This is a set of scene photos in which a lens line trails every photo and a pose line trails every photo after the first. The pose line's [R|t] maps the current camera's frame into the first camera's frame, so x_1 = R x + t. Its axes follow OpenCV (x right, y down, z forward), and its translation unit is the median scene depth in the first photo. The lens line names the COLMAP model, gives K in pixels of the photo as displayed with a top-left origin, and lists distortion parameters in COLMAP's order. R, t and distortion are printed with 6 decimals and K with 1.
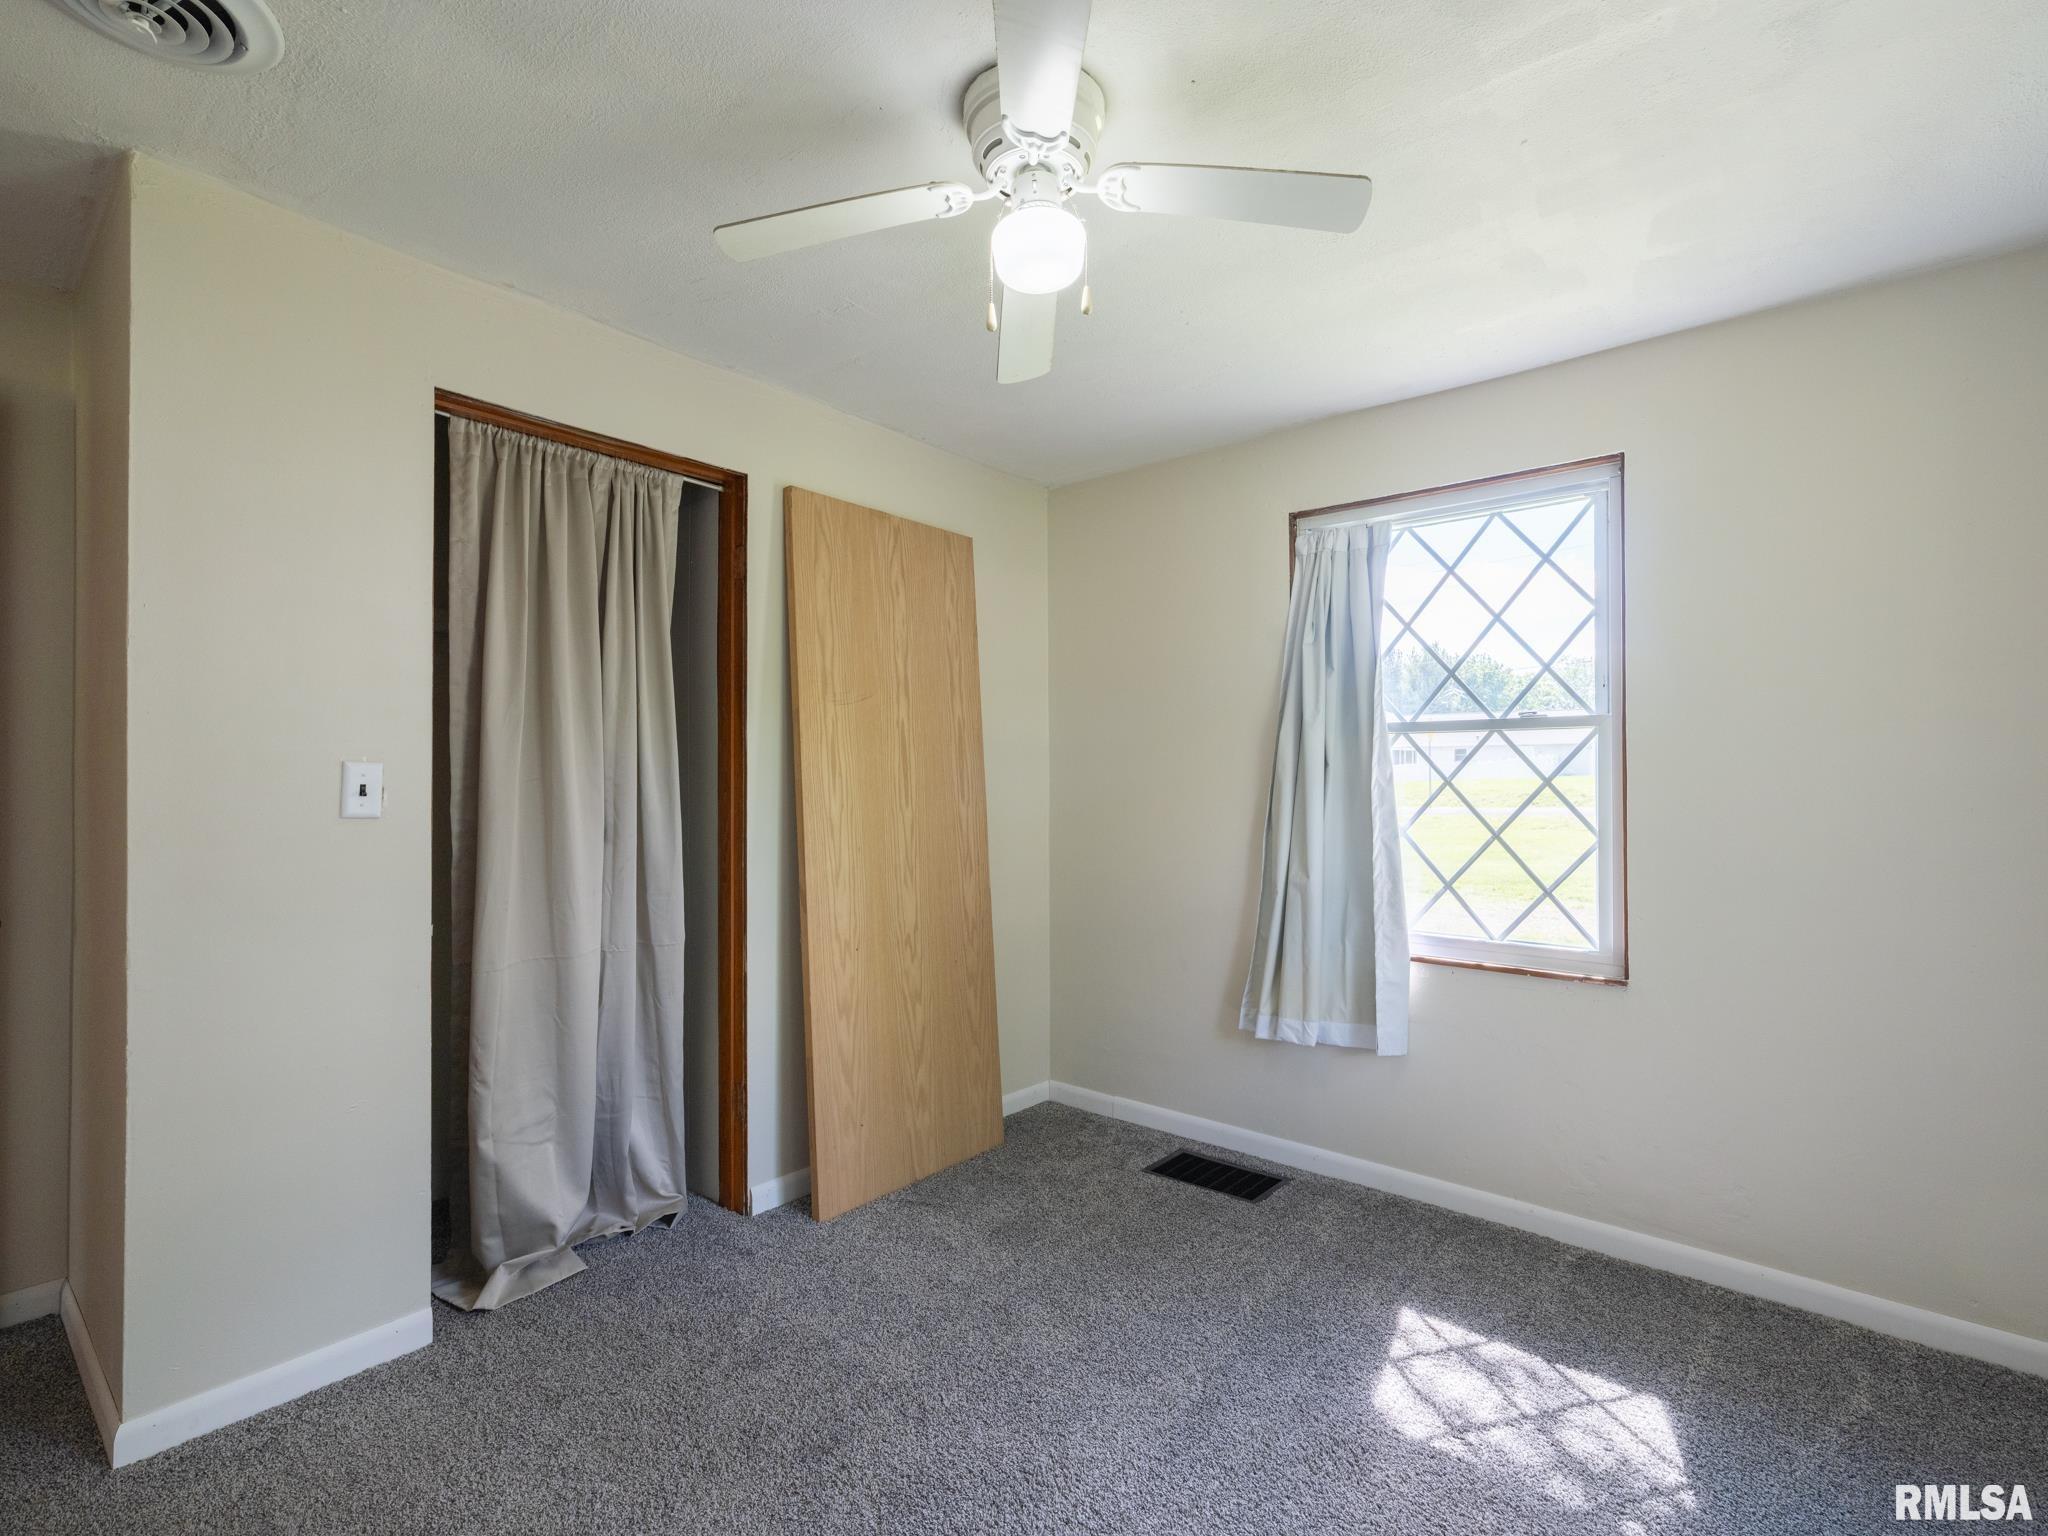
lens RADIAL K [[943.8, 0, 1021.4], [0, 943.8, 765.3], [0, 0, 1]] dist [-0.003351, 0.001811]
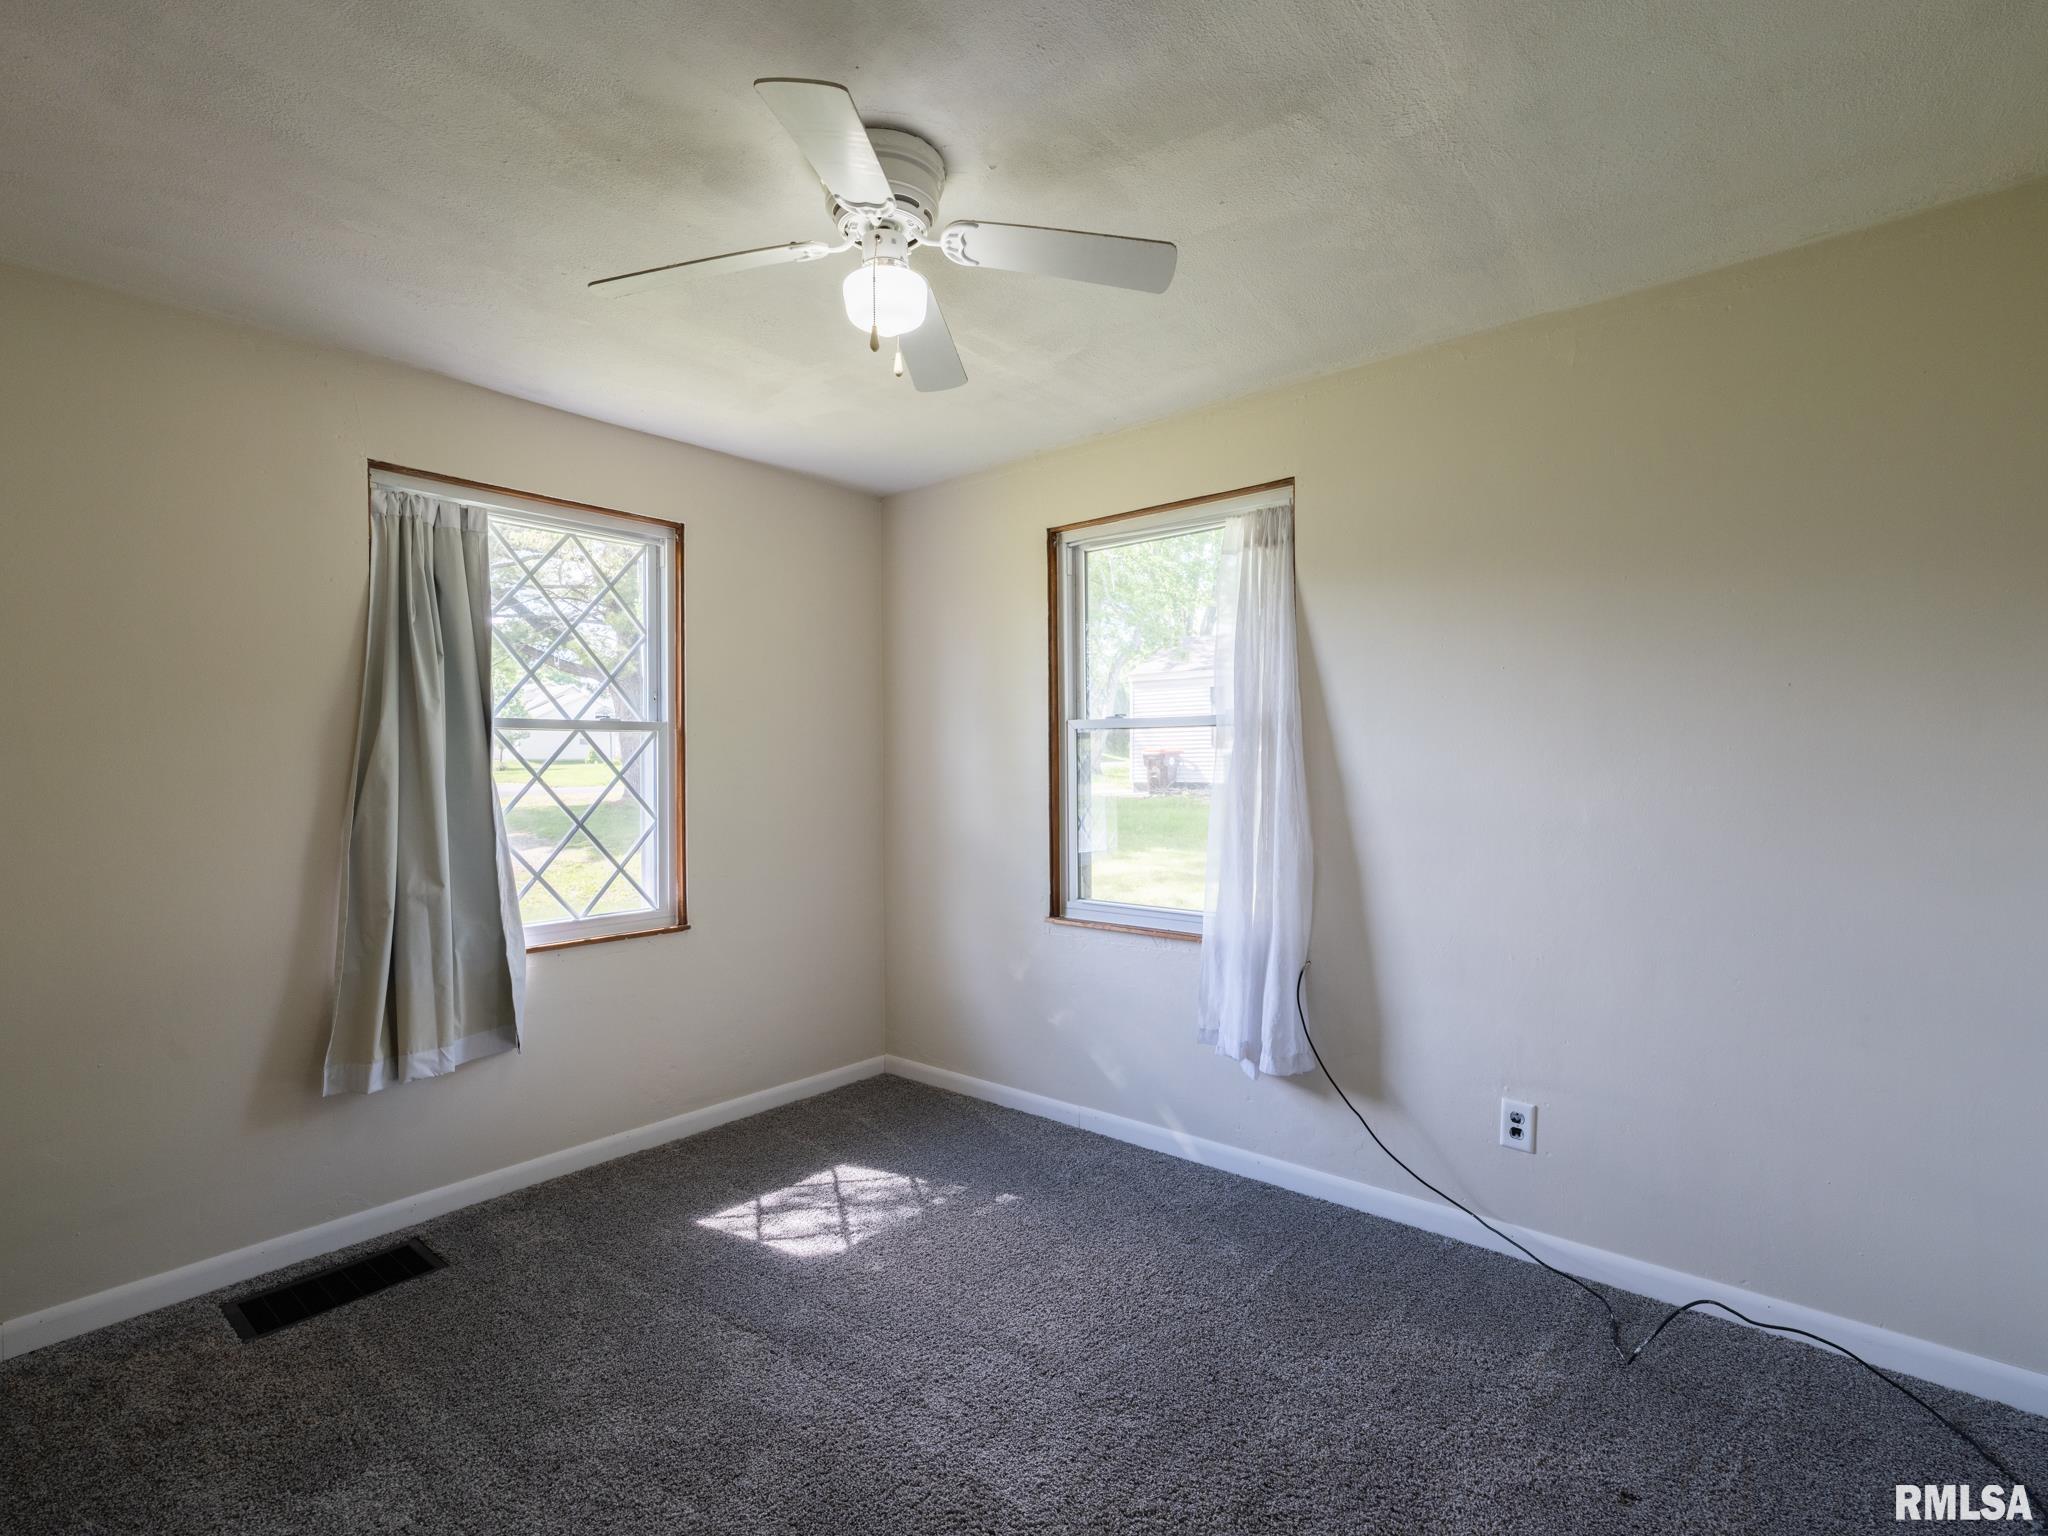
lens RADIAL K [[1059.3, 0, 957.2], [0, 1059.3, 762.7], [0, 0, 1]] dist [-0.002098, 0.000465]
pose [[0.006581, 0.000569, 0.999978, -0.776520], [-0.005382, 0.999985, -0.000534, -0.000860], [-0.999964, -0.005378, 0.006584, 0.565044]]
